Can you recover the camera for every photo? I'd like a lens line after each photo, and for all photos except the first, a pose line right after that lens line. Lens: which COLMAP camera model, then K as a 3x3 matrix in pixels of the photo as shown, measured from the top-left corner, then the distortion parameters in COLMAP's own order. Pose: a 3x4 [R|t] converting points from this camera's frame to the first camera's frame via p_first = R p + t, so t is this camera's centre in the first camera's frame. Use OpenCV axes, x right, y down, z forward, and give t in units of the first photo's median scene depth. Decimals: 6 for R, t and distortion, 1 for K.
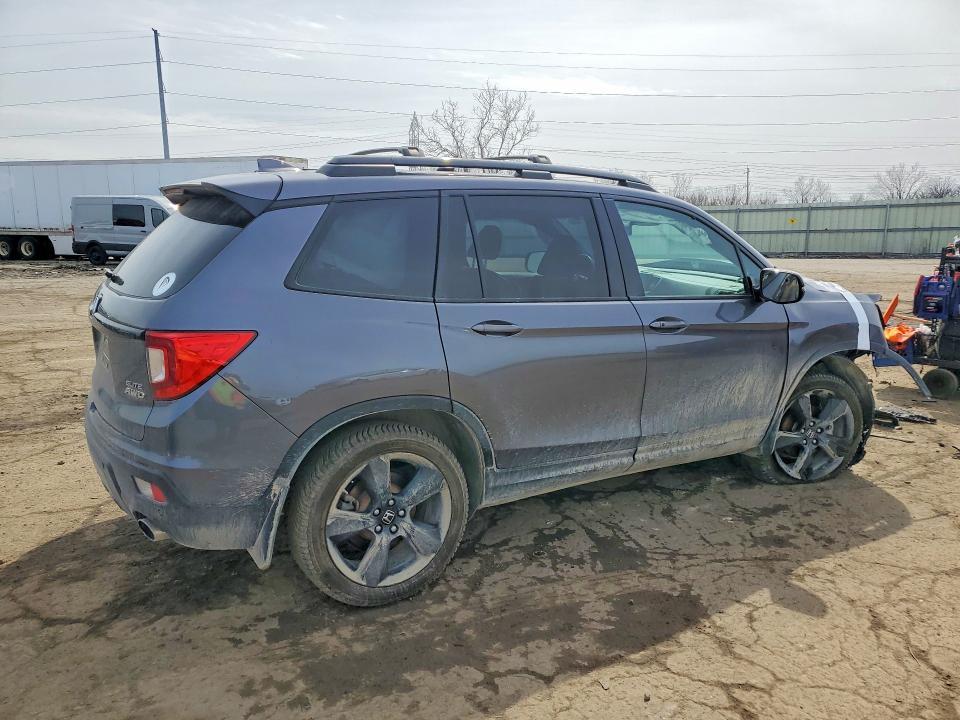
lens RADIAL K [[680.7, 0, 480.0], [0, 680.7, 360.0], [0, 0, 1]] dist [0.060858, -0.056848]
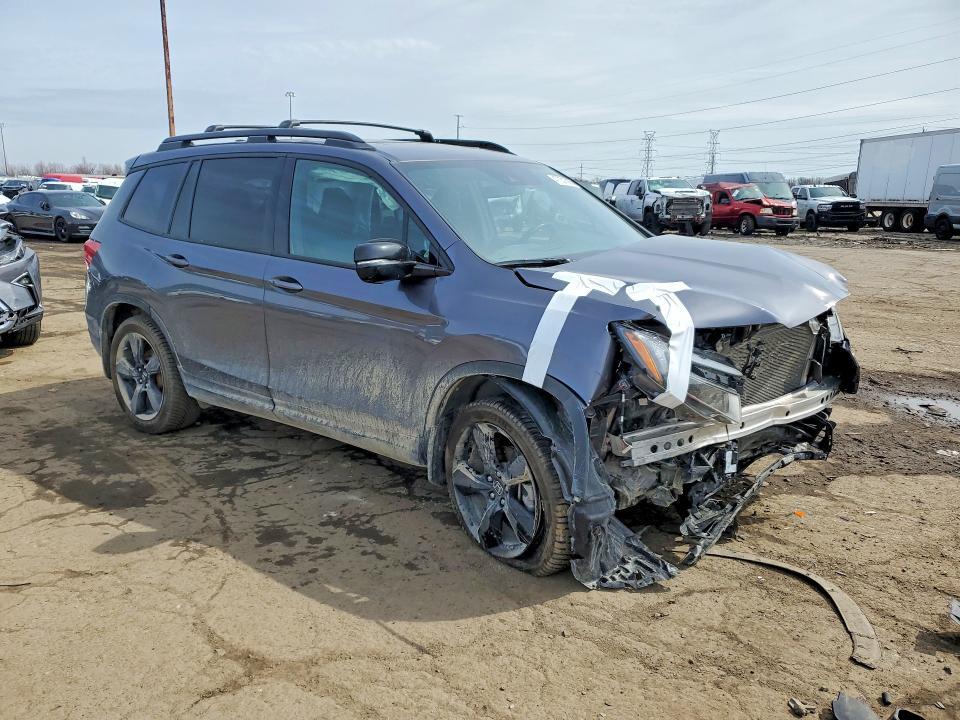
lens RADIAL K [[680.7, 0, 480.0], [0, 680.7, 360.0], [0, 0, 1]] dist [0.060858, -0.056848]
pose [[0.422627, 0.213714, -0.880746, 1.432526], [-0.179625, 0.972274, 0.149730, -0.159869], [0.888325, 0.094924, 0.449297, 0.904092]]
